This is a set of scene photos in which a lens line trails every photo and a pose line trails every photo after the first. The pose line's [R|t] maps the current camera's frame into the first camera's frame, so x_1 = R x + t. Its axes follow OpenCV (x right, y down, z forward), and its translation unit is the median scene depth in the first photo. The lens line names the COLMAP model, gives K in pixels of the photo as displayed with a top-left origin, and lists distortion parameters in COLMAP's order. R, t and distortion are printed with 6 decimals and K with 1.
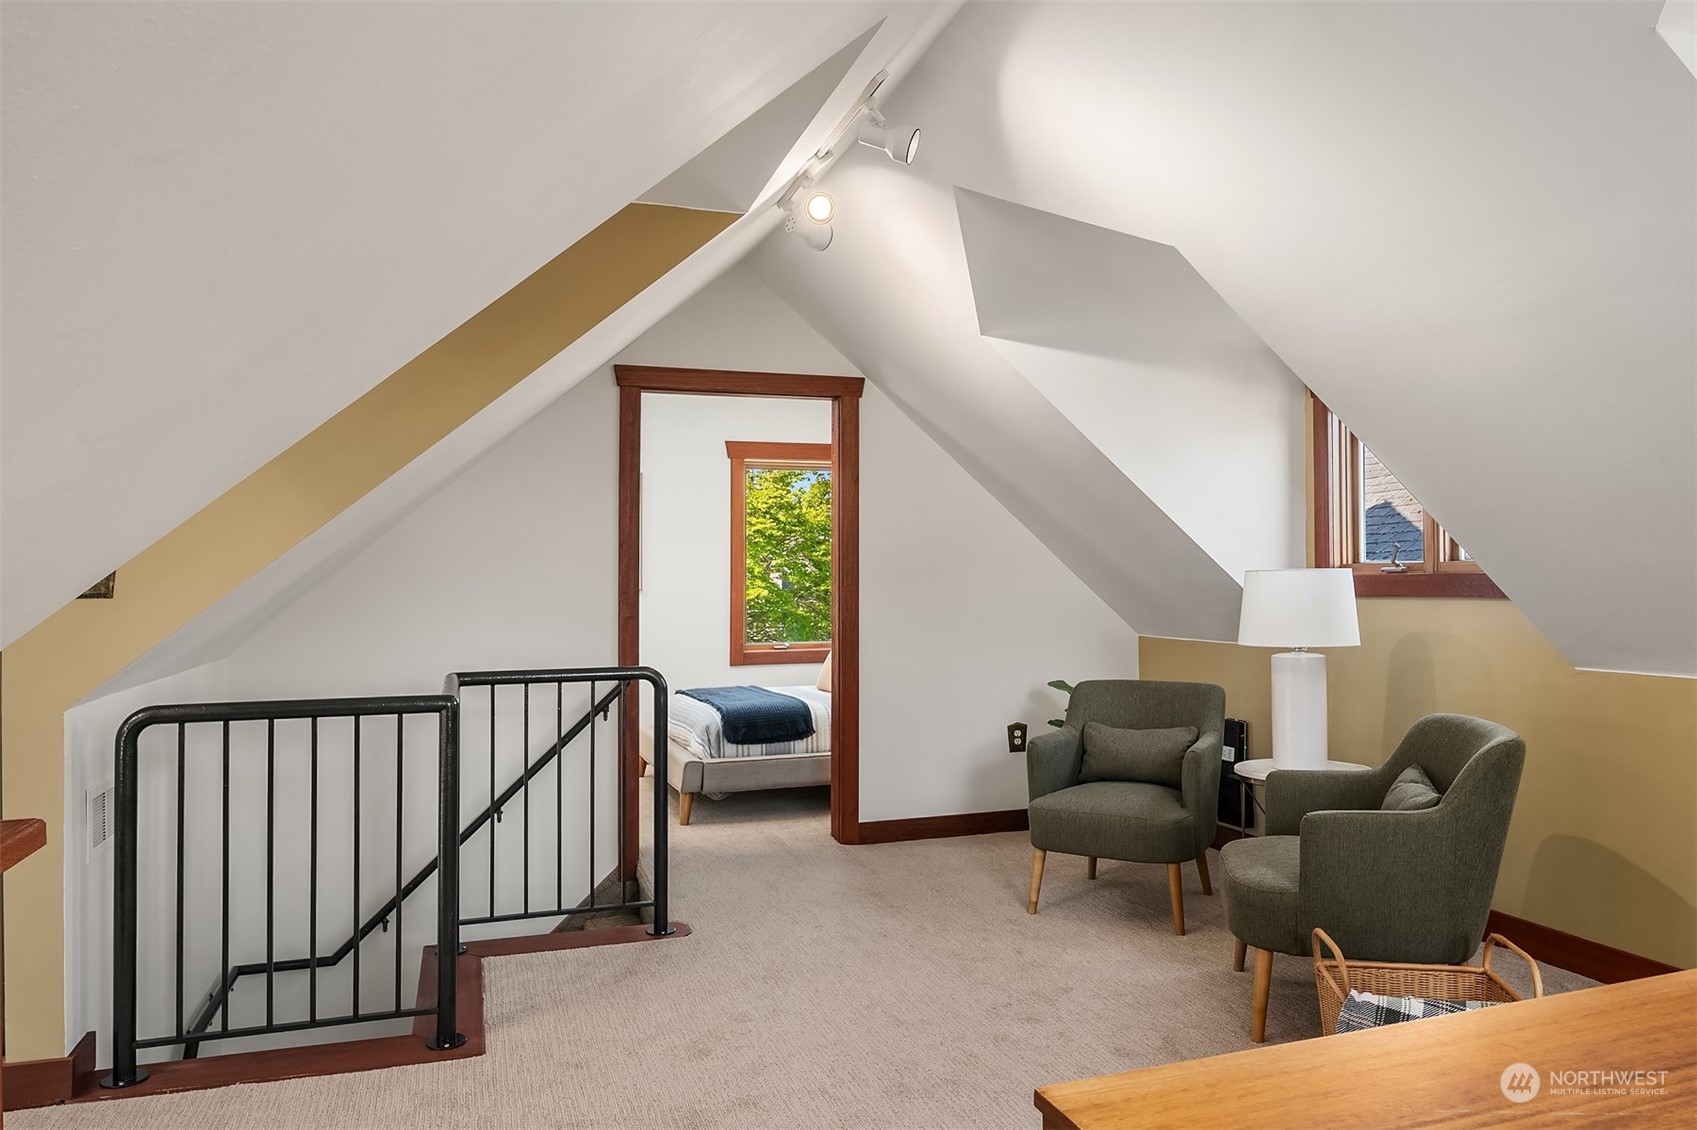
lens RADIAL K [[1114.9, 0, 848.0], [0, 1114.9, 545.4], [0, 0, 1]] dist [-0.004356, -0.003761]
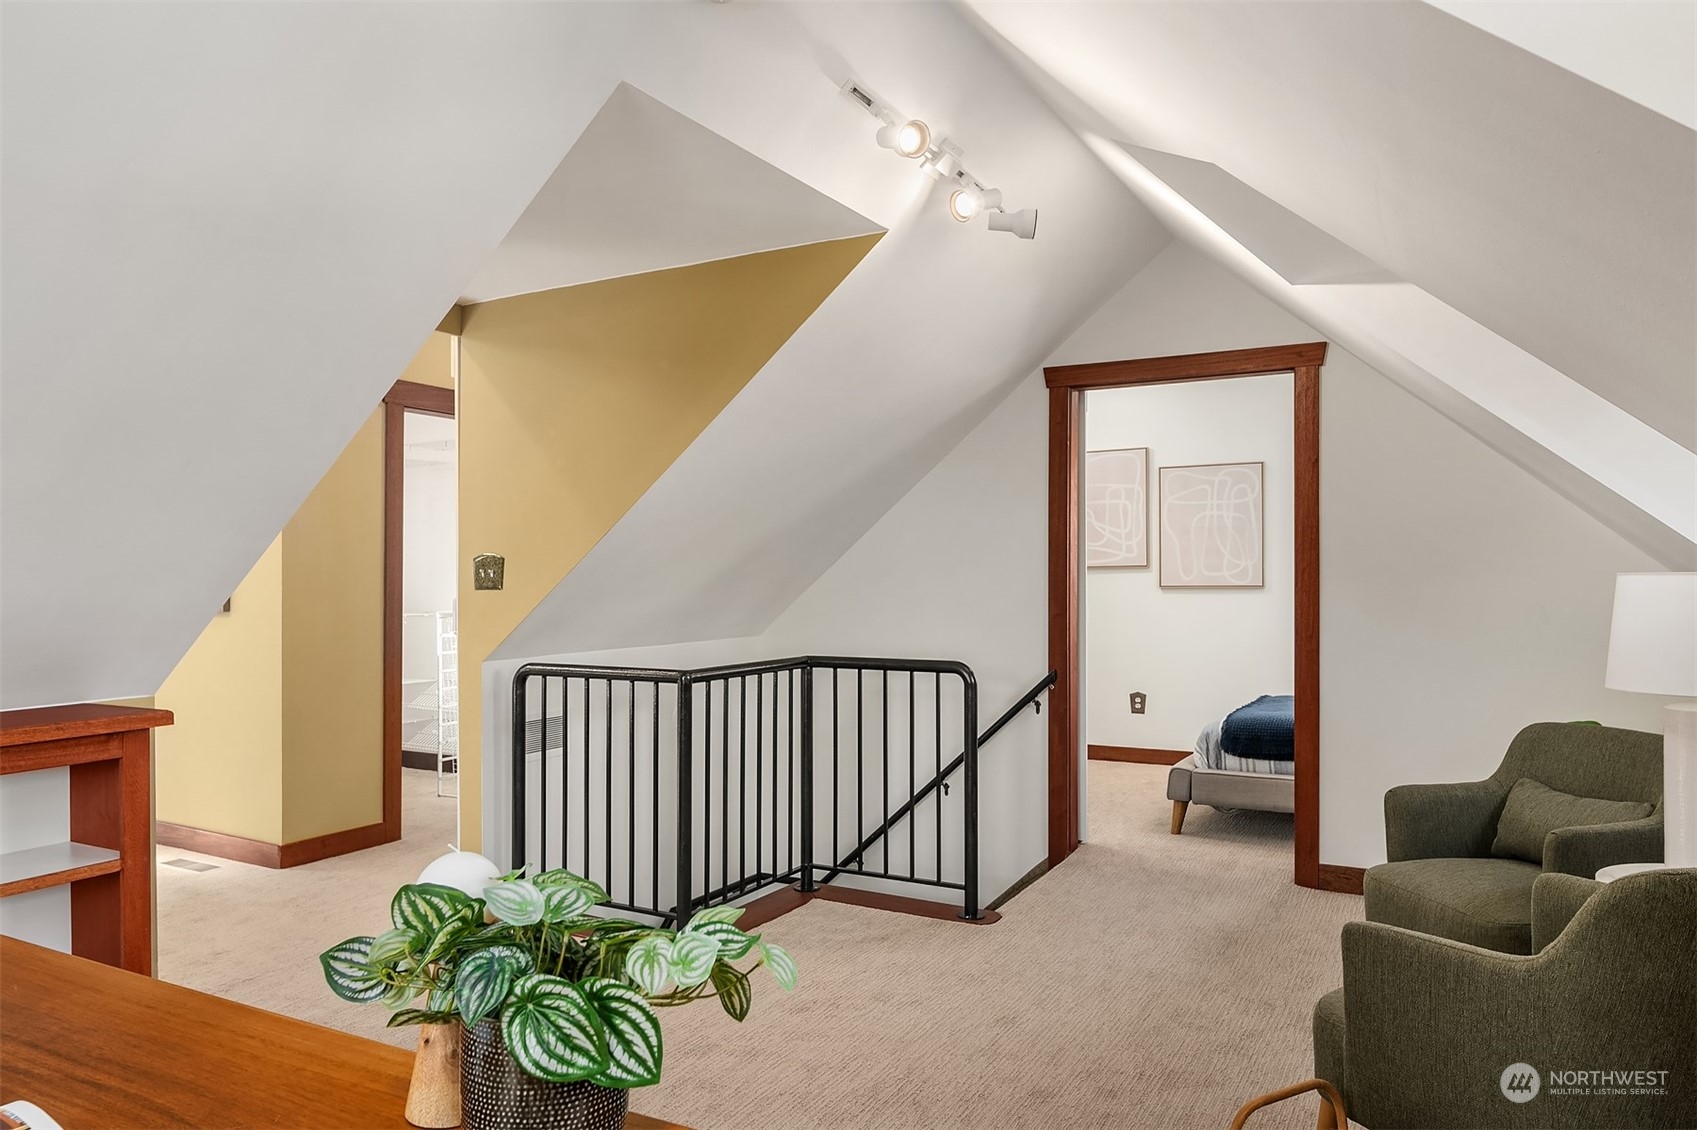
lens RADIAL K [[1114.9, 0, 848.0], [0, 1114.9, 545.4], [0, 0, 1]] dist [-0.004356, -0.003761]
pose [[0.686807, -0.010388, -0.726765, 0.382931], [0.017684, 0.999841, 0.002421, -0.004570], [0.726624, -0.014515, 0.686881, 0.150500]]
